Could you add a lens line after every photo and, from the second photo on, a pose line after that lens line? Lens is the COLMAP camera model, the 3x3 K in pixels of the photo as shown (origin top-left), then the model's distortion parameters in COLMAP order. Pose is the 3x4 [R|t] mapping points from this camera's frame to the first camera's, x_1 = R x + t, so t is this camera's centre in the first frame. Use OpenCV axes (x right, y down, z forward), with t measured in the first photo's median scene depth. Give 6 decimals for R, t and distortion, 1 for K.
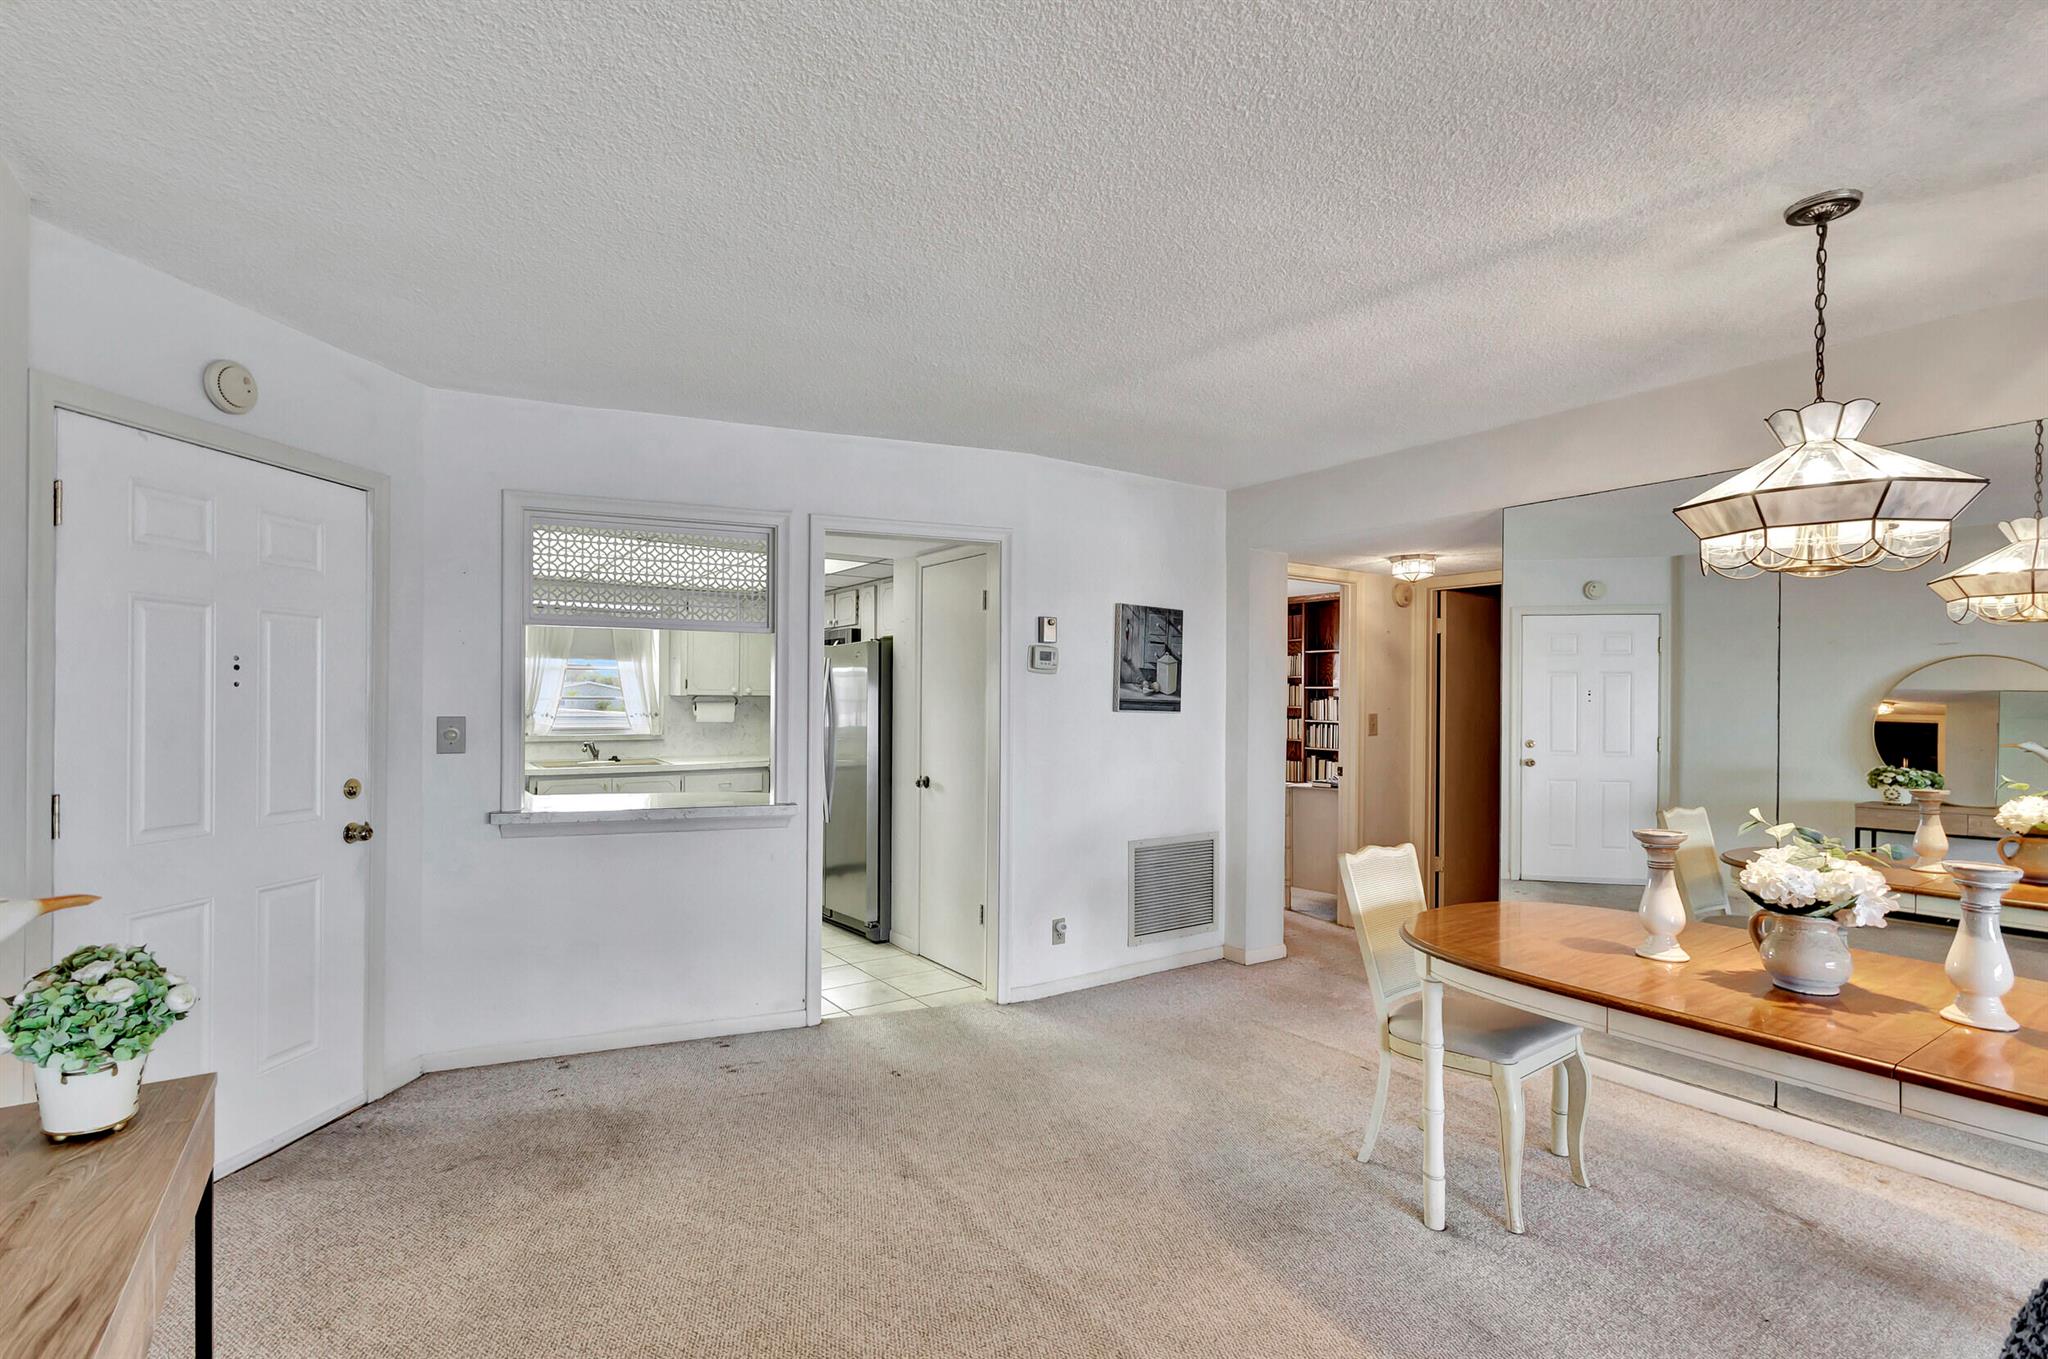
lens RADIAL K [[952.5, 0, 1002.5], [0, 952.5, 685.7], [0, 0, 1]] dist [0.014366, -0.003840]
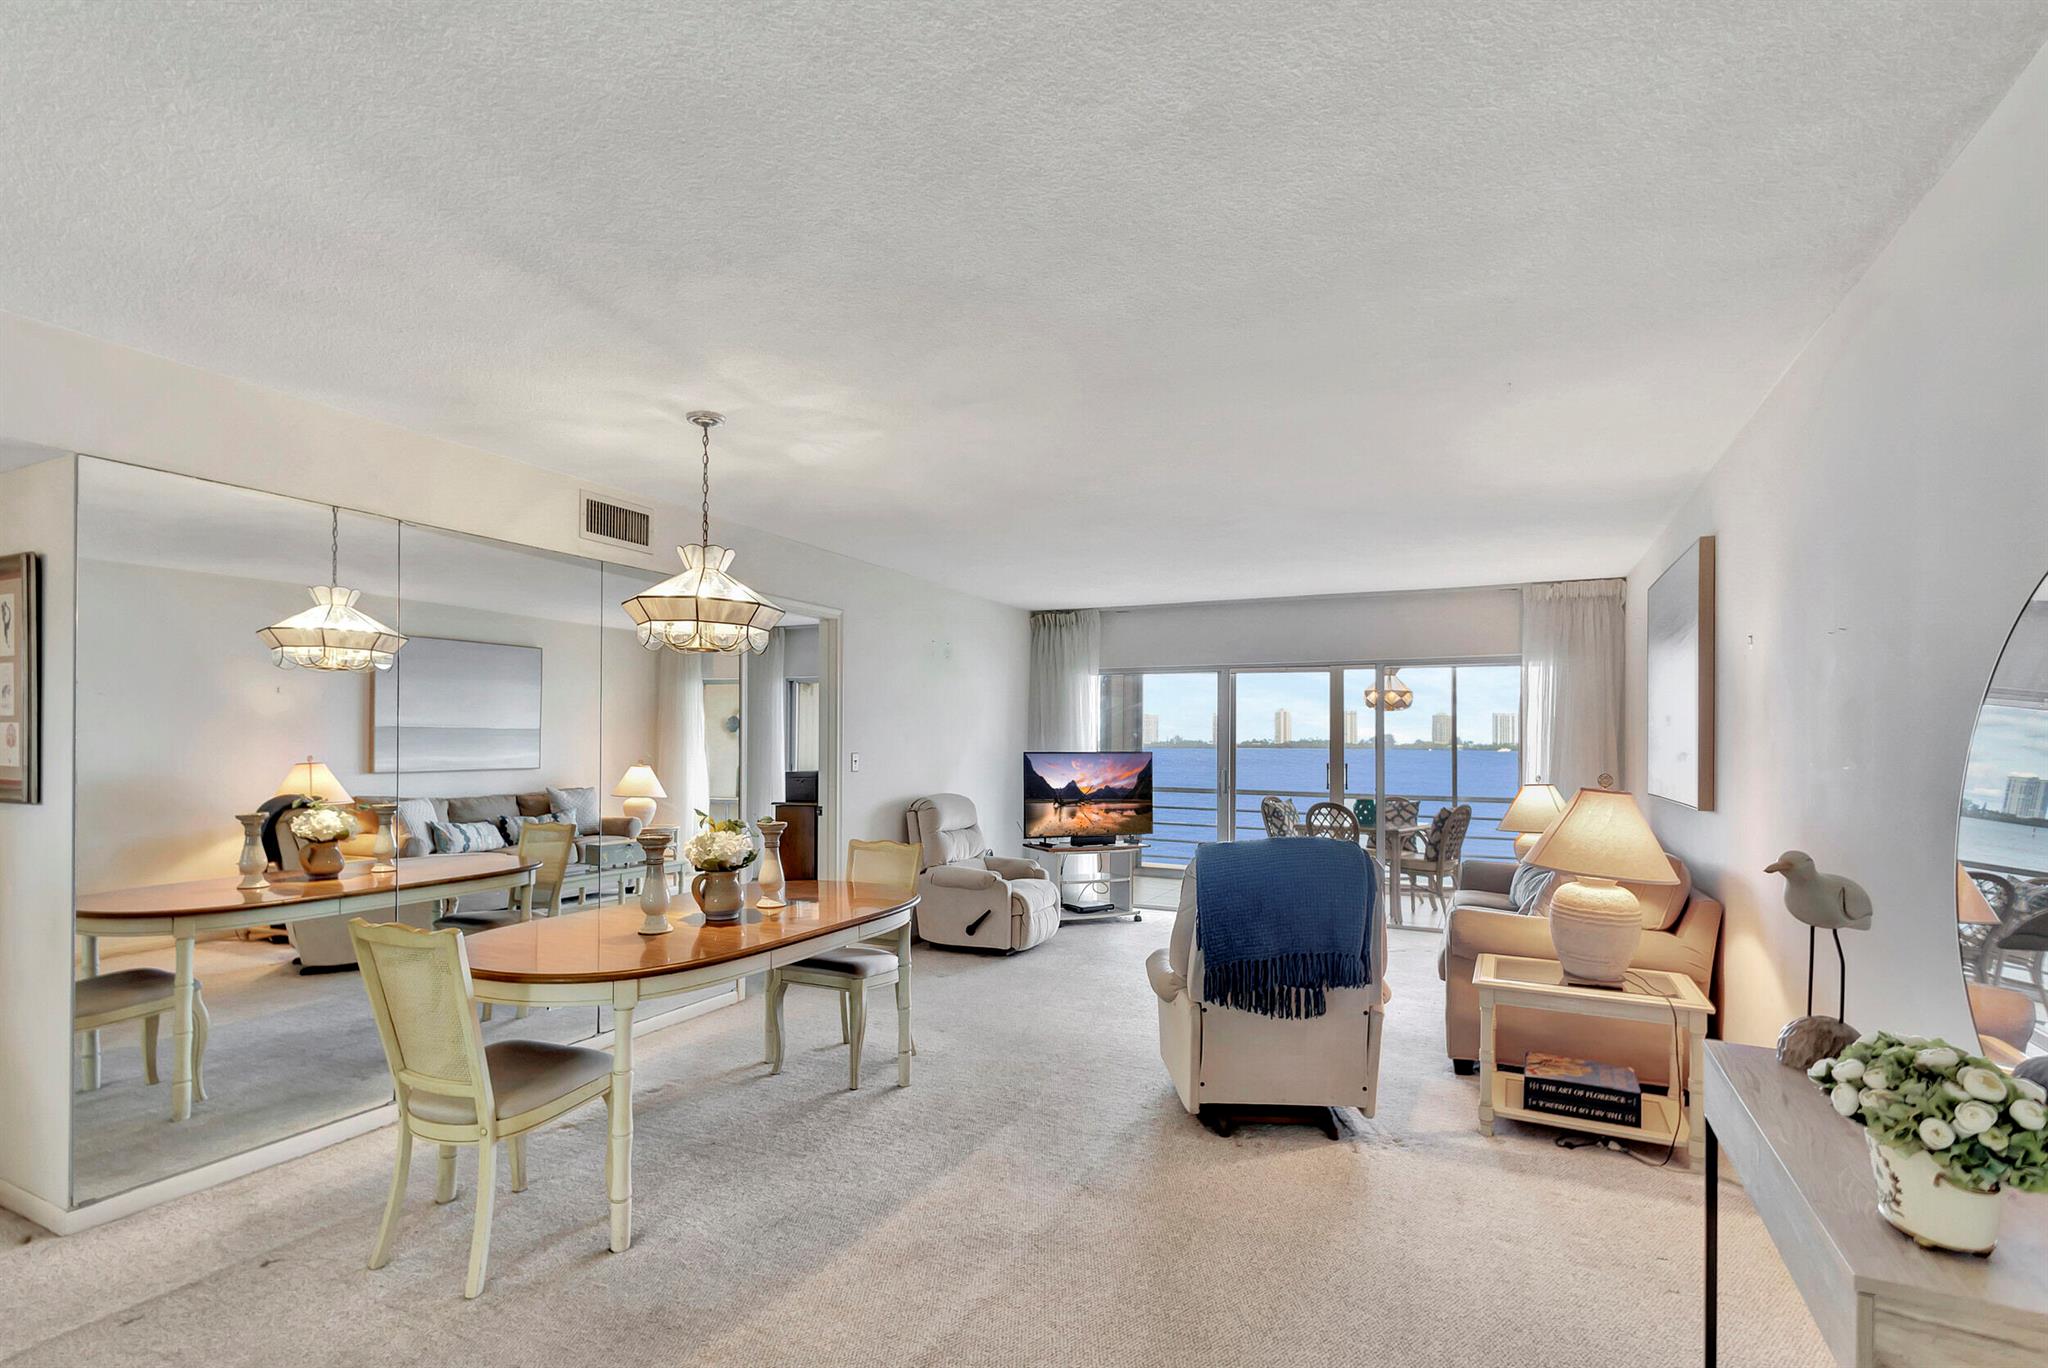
lens RADIAL K [[999.2, 0, 1022.6], [0, 999.2, 730.9], [0, 0, 1]] dist [0.012826, -0.006734]
pose [[-0.515646, 0.000329, 0.856802, -0.386783], [-0.018967, 0.999750, -0.011799, 0.008110], [-0.856592, -0.022335, -0.515511, 0.669048]]
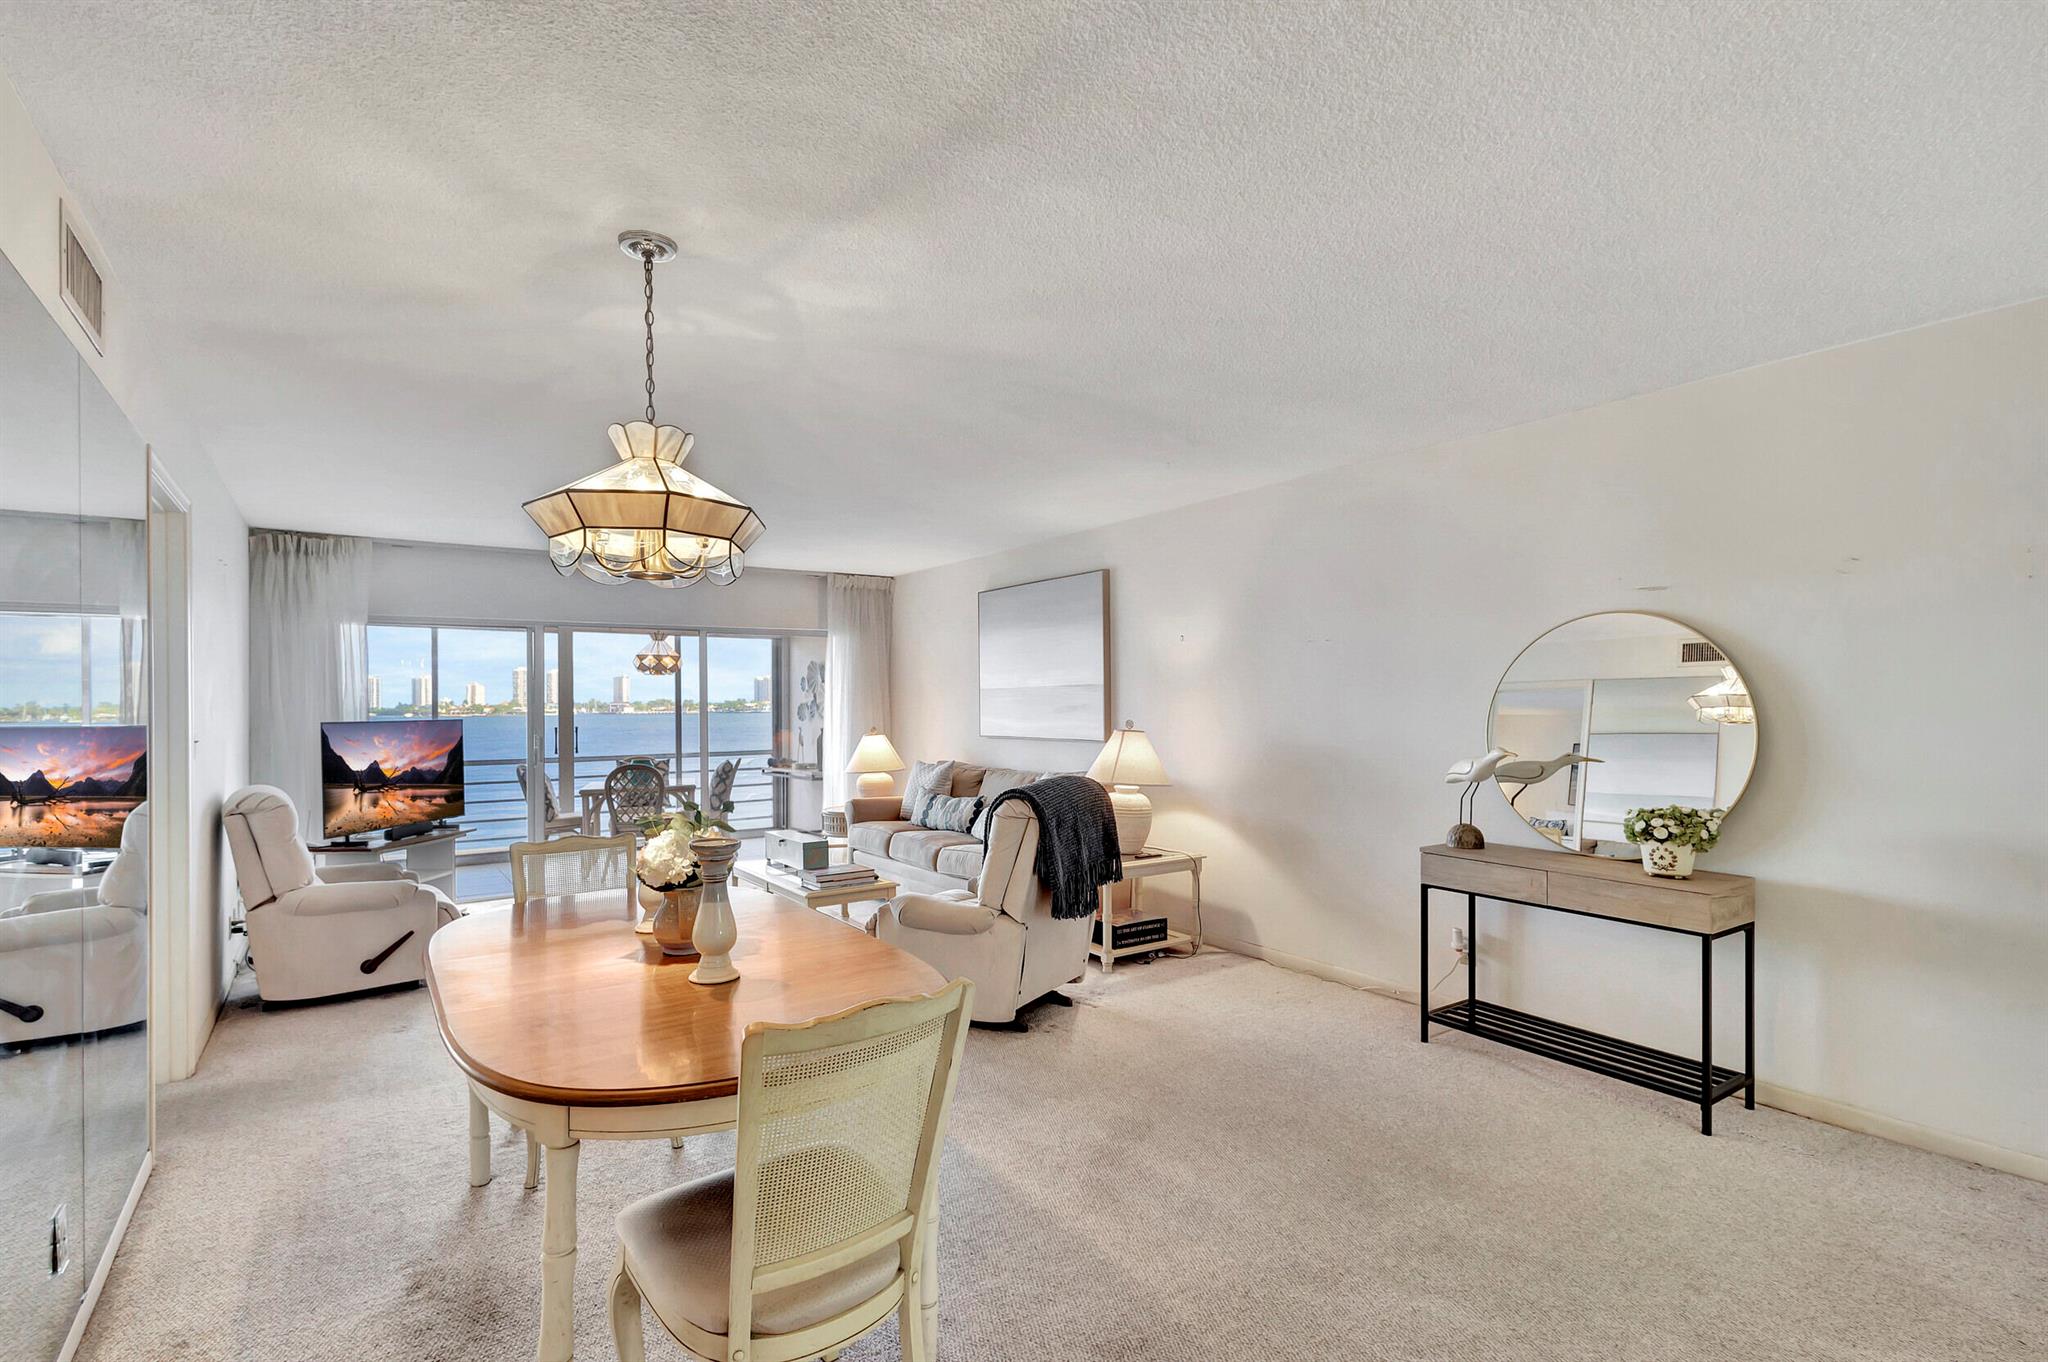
lens RADIAL K [[952.5, 0, 1012.5], [0, 952.5, 700.7], [0, 0, 1]] dist [0.014366, -0.003840]
pose [[-0.999823, 0.005284, -0.018049, 0.217318], [0.005503, 0.999912, -0.012100, 0.015357], [0.017984, -0.012197, -0.999764, 1.002835]]
